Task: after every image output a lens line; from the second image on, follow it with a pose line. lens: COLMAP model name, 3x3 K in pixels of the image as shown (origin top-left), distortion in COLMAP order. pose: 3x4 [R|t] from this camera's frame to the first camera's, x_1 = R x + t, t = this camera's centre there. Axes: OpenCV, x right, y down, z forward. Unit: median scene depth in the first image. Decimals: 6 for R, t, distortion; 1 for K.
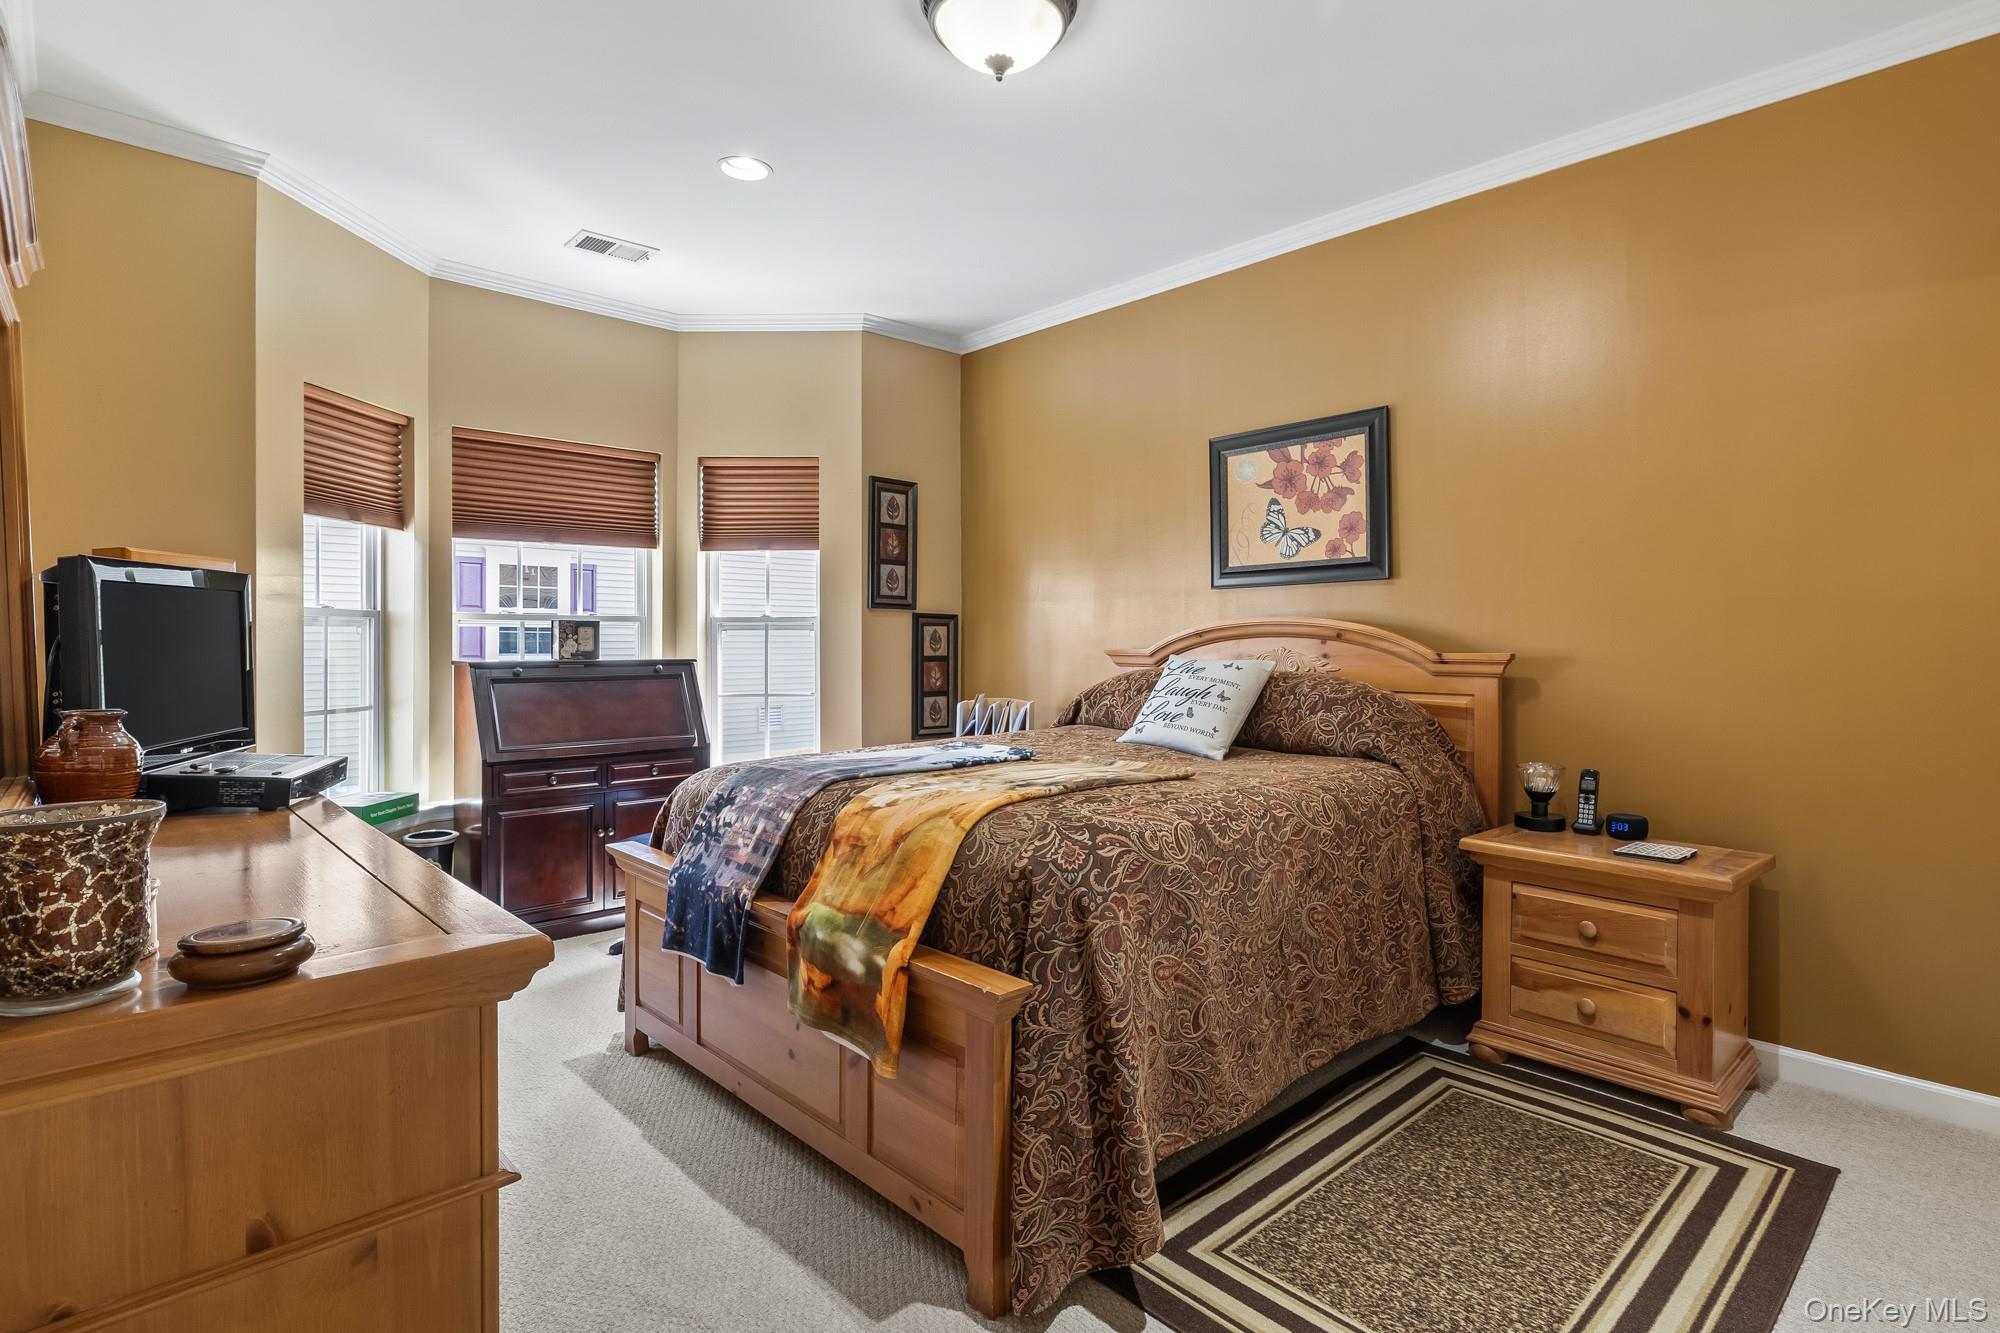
lens RADIAL K [[1011.6, 0, 1008.5], [0, 1011.6, 650.3], [0, 0, 1]] dist [-0.010834, -0.000384]
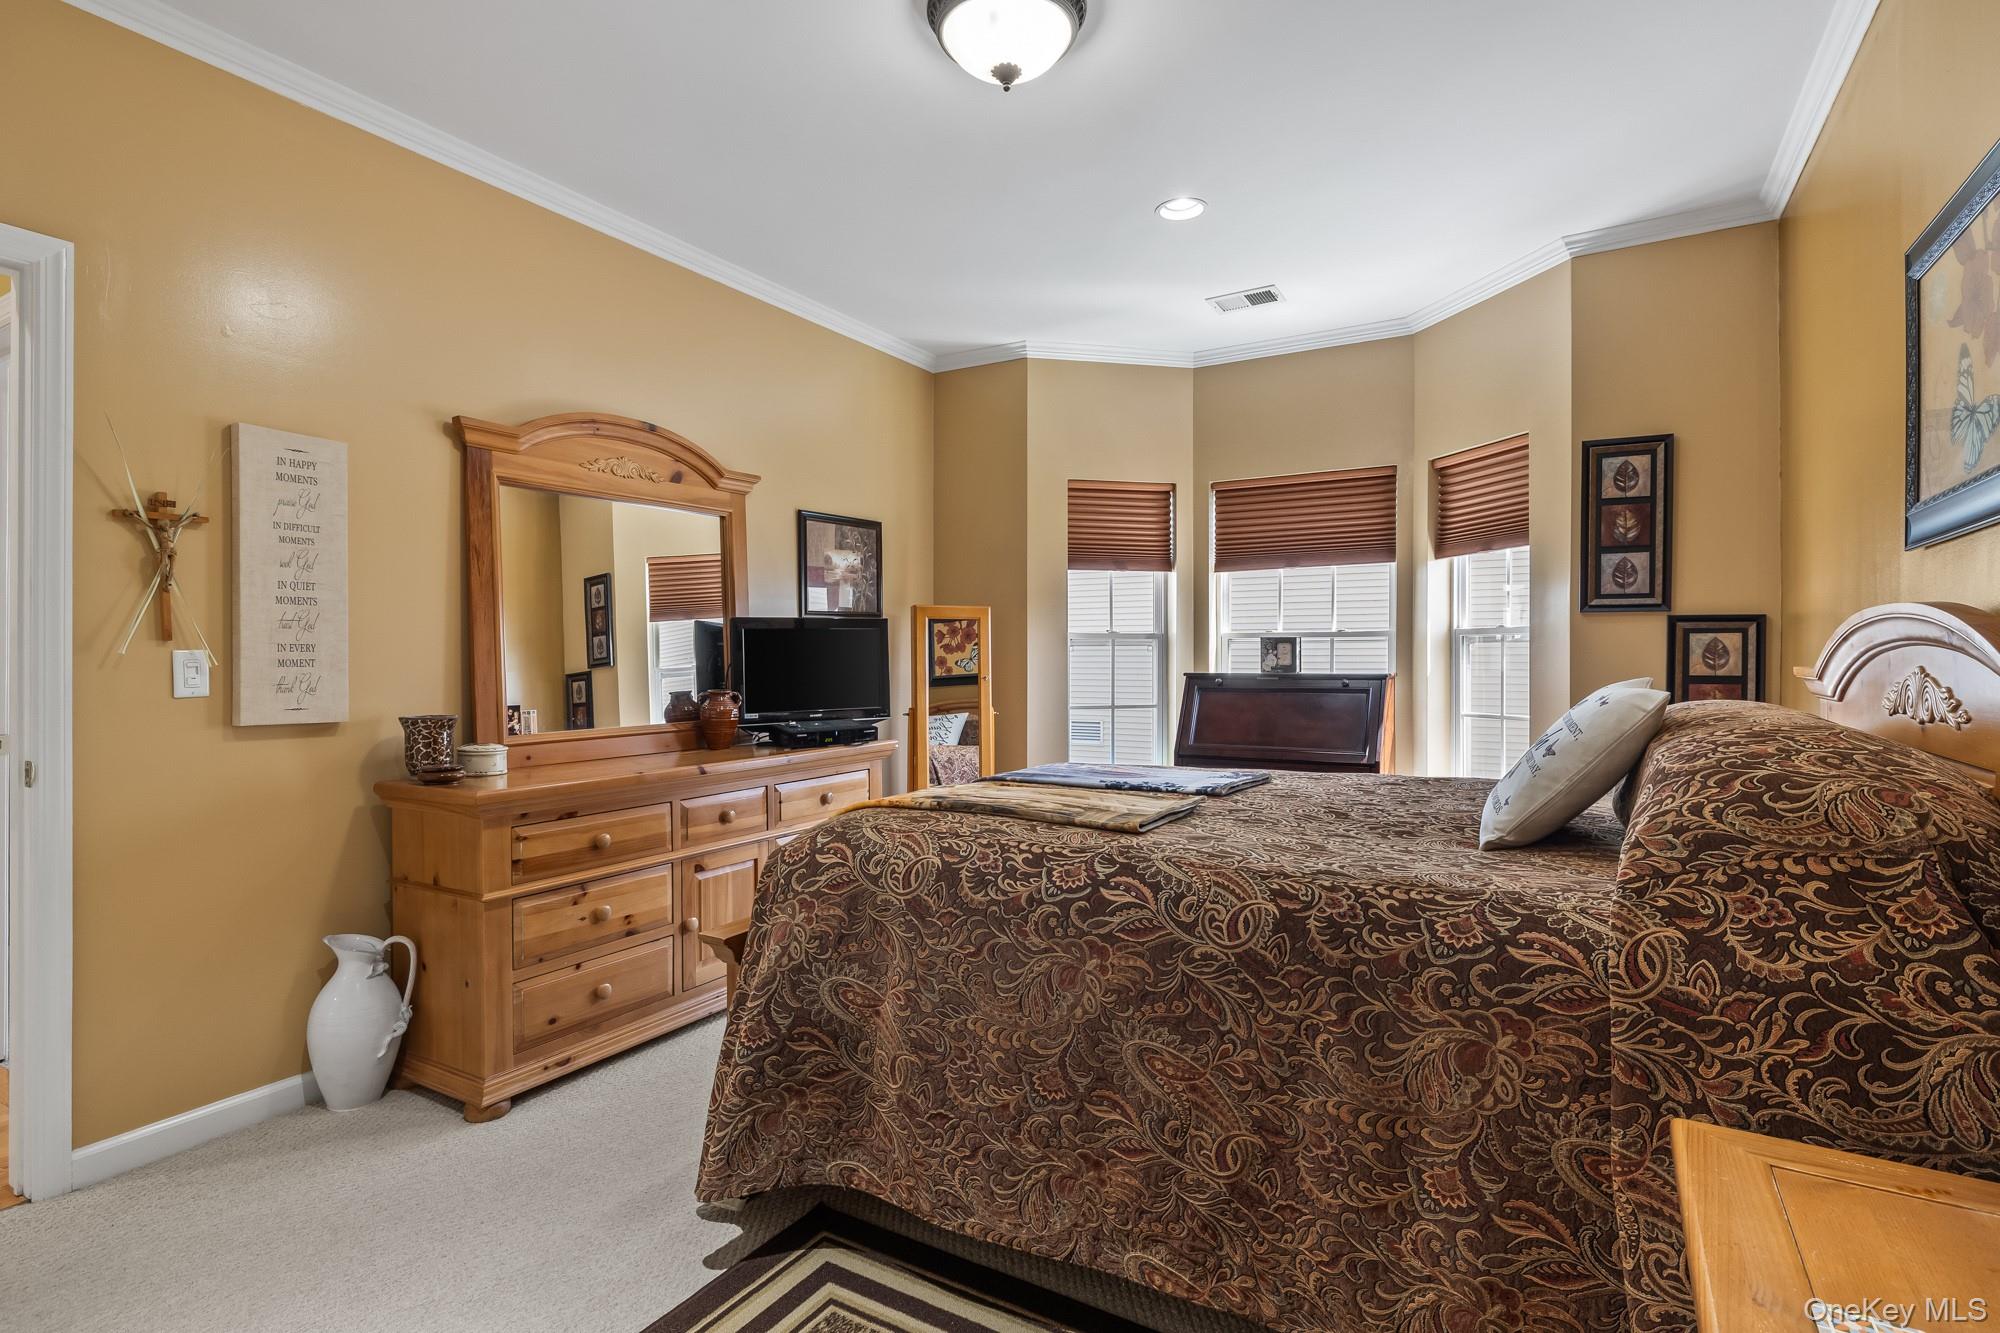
lens RADIAL K [[976.6, 0, 1009.5], [0, 976.6, 670.1], [0, 0, 1]] dist [-0.006957, 0.000278]
pose [[0.278460, 0.012462, -0.960367, 0.463214], [-0.005423, 0.999920, 0.011403, -0.003574], [0.960433, 0.002033, 0.278505, 0.372331]]
